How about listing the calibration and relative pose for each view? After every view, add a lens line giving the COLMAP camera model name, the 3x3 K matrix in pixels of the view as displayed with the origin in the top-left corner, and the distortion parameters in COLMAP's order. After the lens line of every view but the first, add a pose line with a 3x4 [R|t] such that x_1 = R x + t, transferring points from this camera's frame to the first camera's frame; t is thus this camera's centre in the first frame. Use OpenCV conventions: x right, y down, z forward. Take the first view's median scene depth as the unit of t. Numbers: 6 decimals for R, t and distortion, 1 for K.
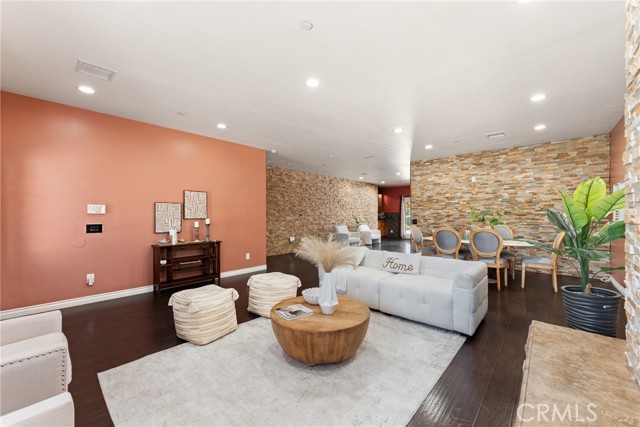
lens RADIAL K [[254.5, 0, 318.1], [0, 254.5, 213.3], [0, 0, 1]] dist [-0.000750, -0.000147]
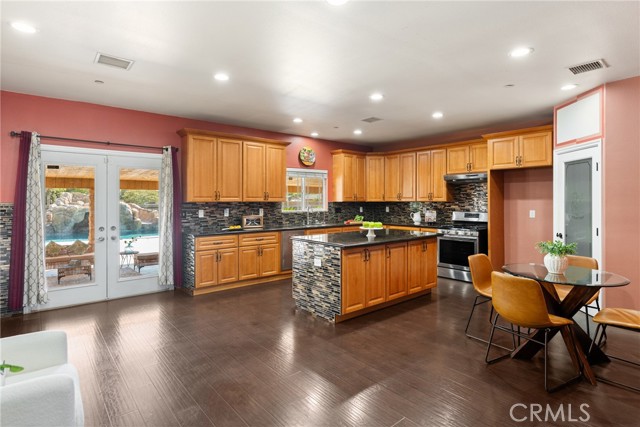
lens RADIAL K [[337.6, 0, 319.7], [0, 337.6, 200.1], [0, 0, 1]] dist [-0.001372, -0.000514]
pose [[0.135903, 0.001936, 0.990720, 0.109817], [-0.006073, 0.999981, -0.001121, -0.016174], [-0.990703, -0.005865, 0.135912, 1.350765]]
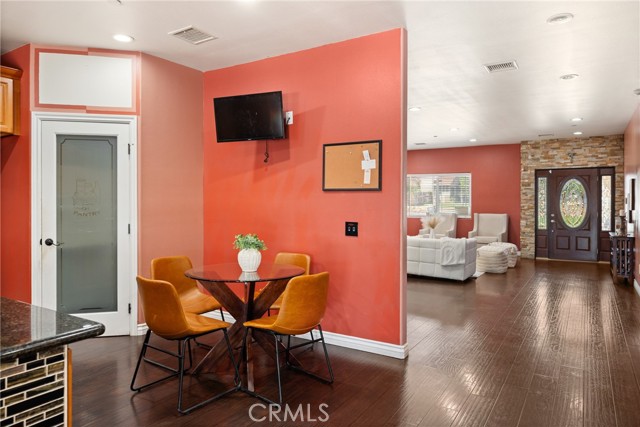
lens RADIAL K [[429.2, 0, 317.2], [0, 429.2, 199.8], [0, 0, 1]] dist [0.000273, -0.000041]
pose [[-0.985875, -0.002442, -0.167465, 0.595099], [-0.000760, 0.999949, -0.010107, 0.000203], [0.167481, -0.009837, -0.985826, 1.596926]]
